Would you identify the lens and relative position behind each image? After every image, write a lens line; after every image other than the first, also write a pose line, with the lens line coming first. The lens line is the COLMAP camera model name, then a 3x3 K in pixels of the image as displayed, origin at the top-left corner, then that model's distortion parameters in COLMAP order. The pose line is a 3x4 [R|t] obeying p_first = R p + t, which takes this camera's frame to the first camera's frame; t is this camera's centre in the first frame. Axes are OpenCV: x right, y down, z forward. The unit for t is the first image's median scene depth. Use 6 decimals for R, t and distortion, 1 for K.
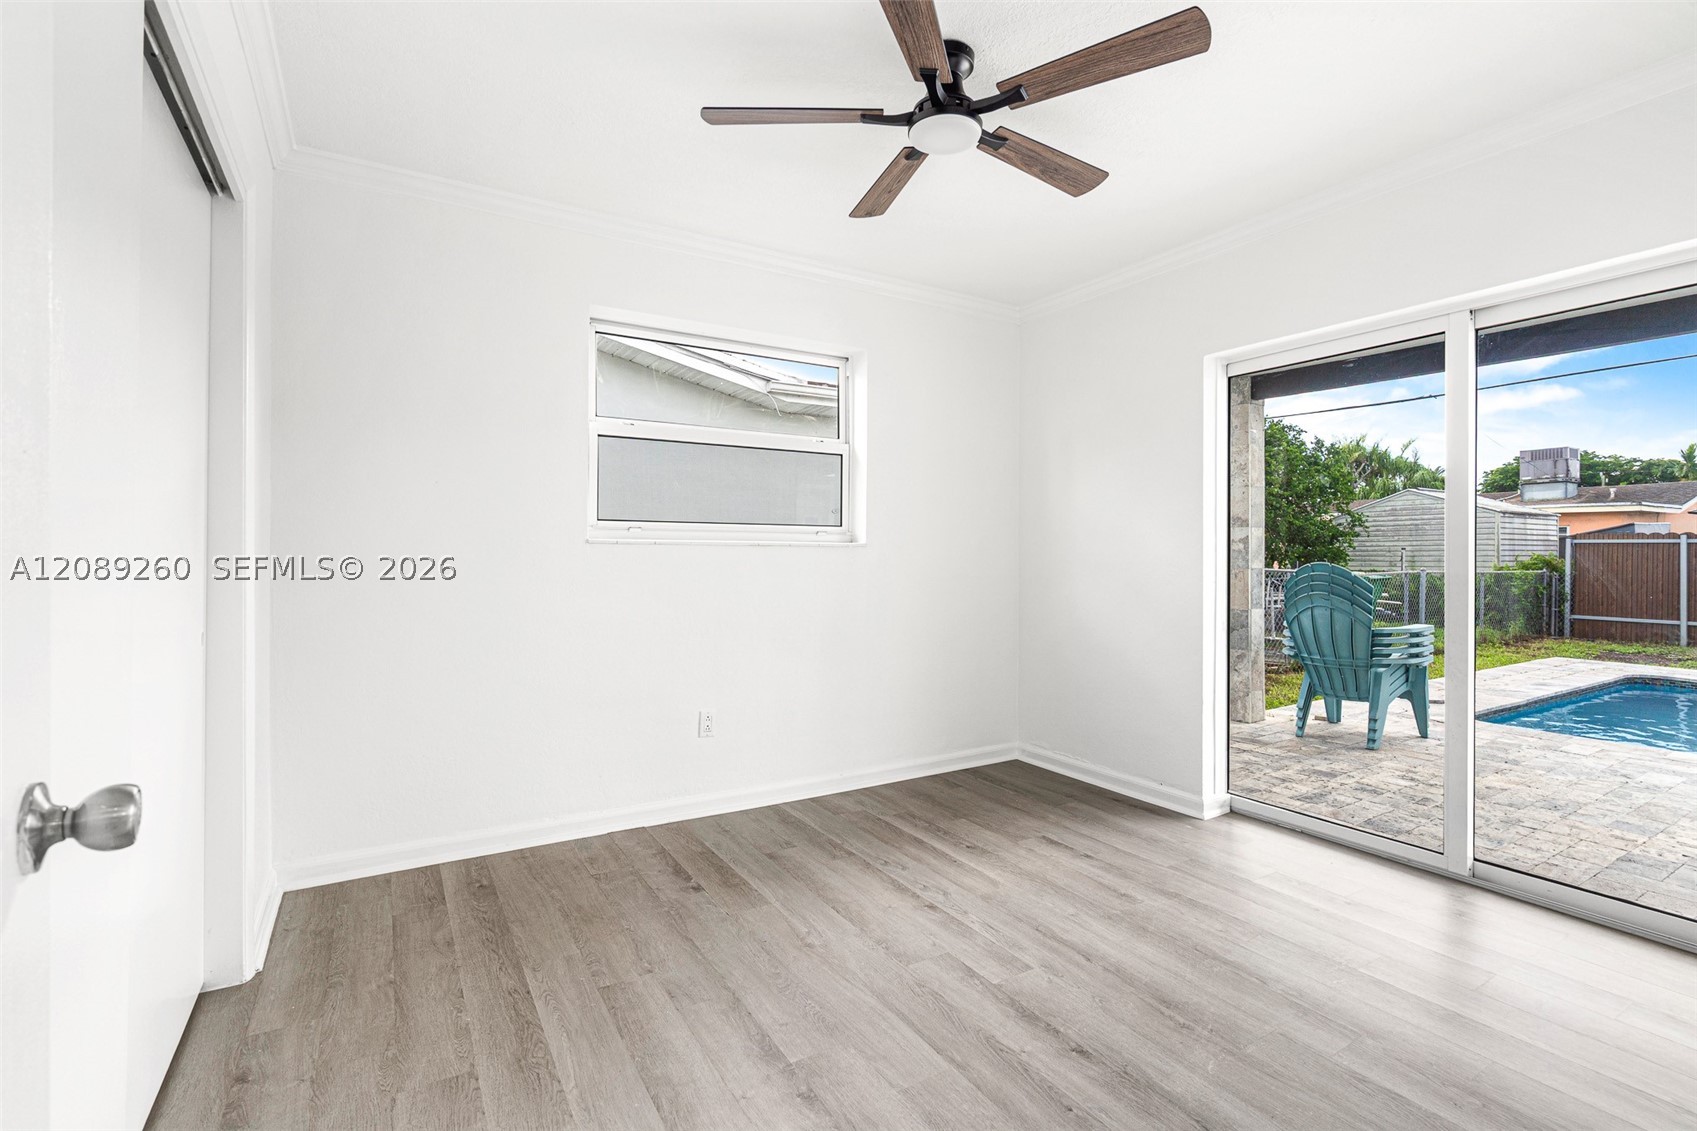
lens RADIAL K [[781.8, 0, 841.6], [0, 781.8, 561.5], [0, 0, 1]] dist [-0.005425, -0.000886]
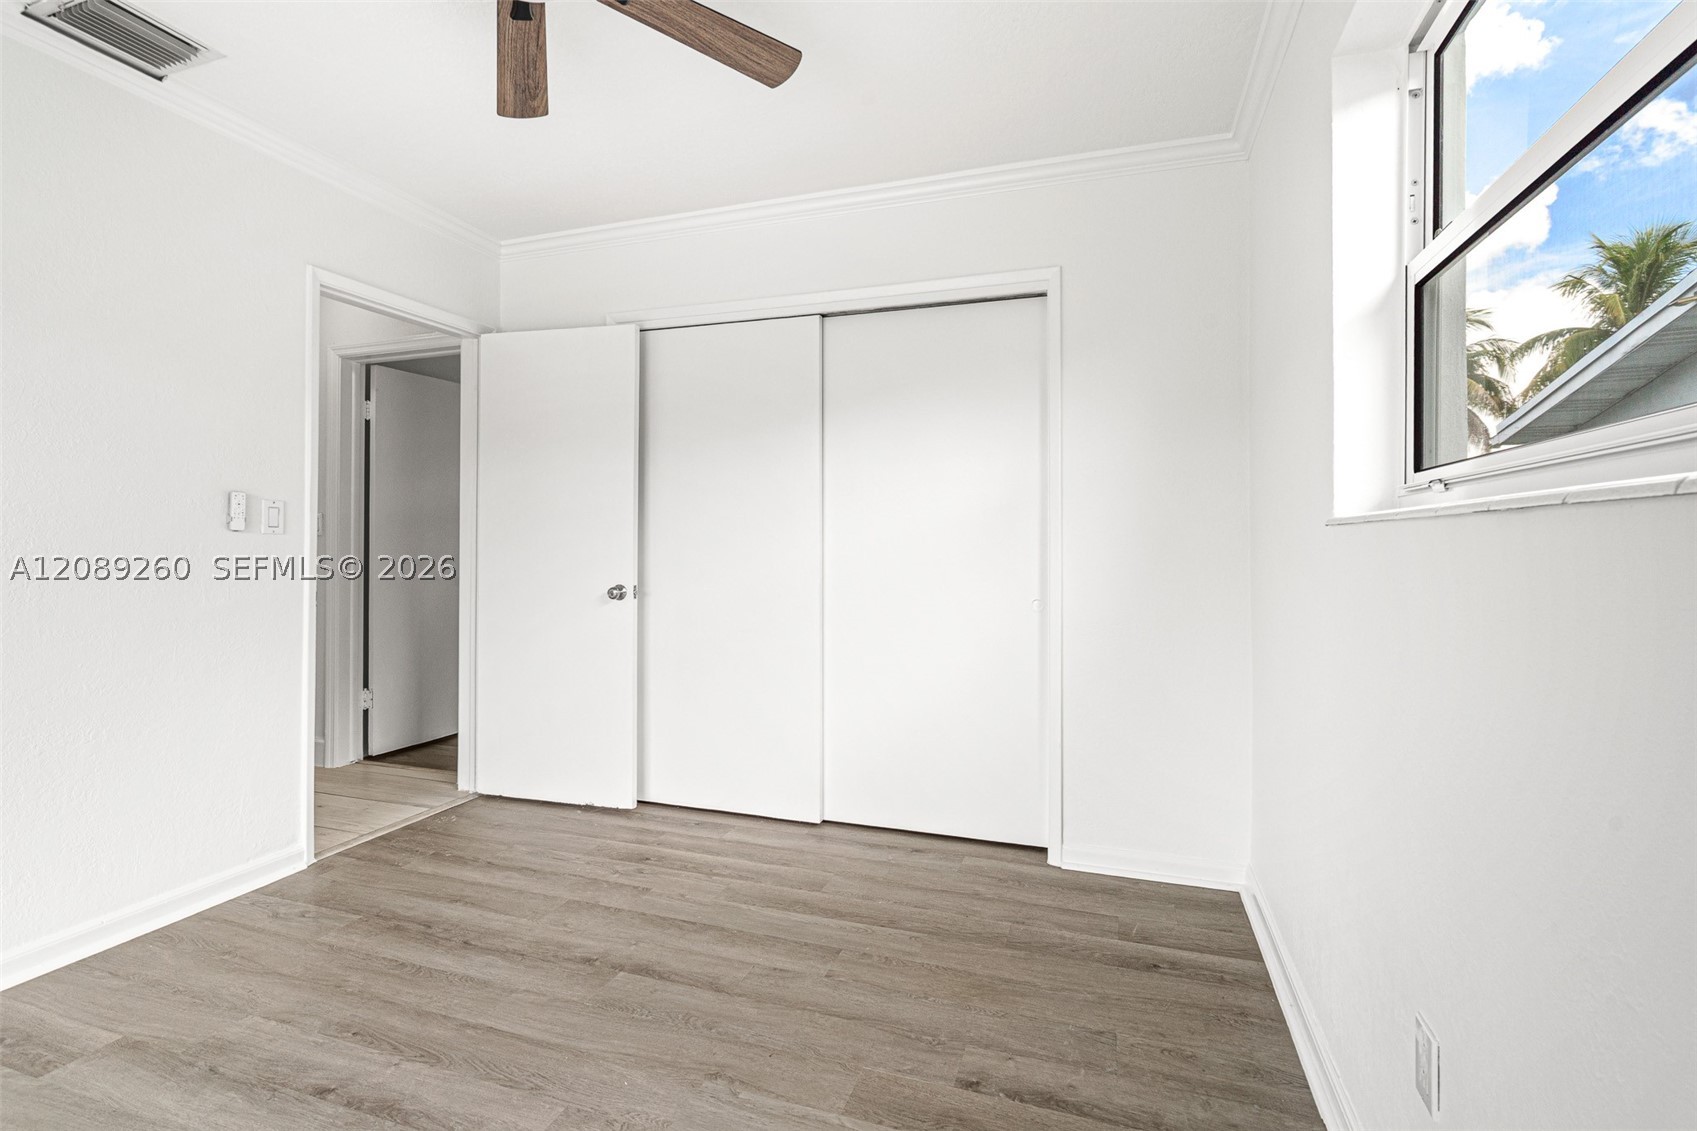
lens RADIAL K [[781.8, 0, 852.8], [0, 781.8, 553.4], [0, 0, 1]] dist [-0.005425, -0.000886]
pose [[-0.765992, -0.001571, -0.642848, 0.373224], [-0.013915, 0.999803, 0.014137, -0.011739], [0.642699, 0.019774, -0.765863, 1.851486]]
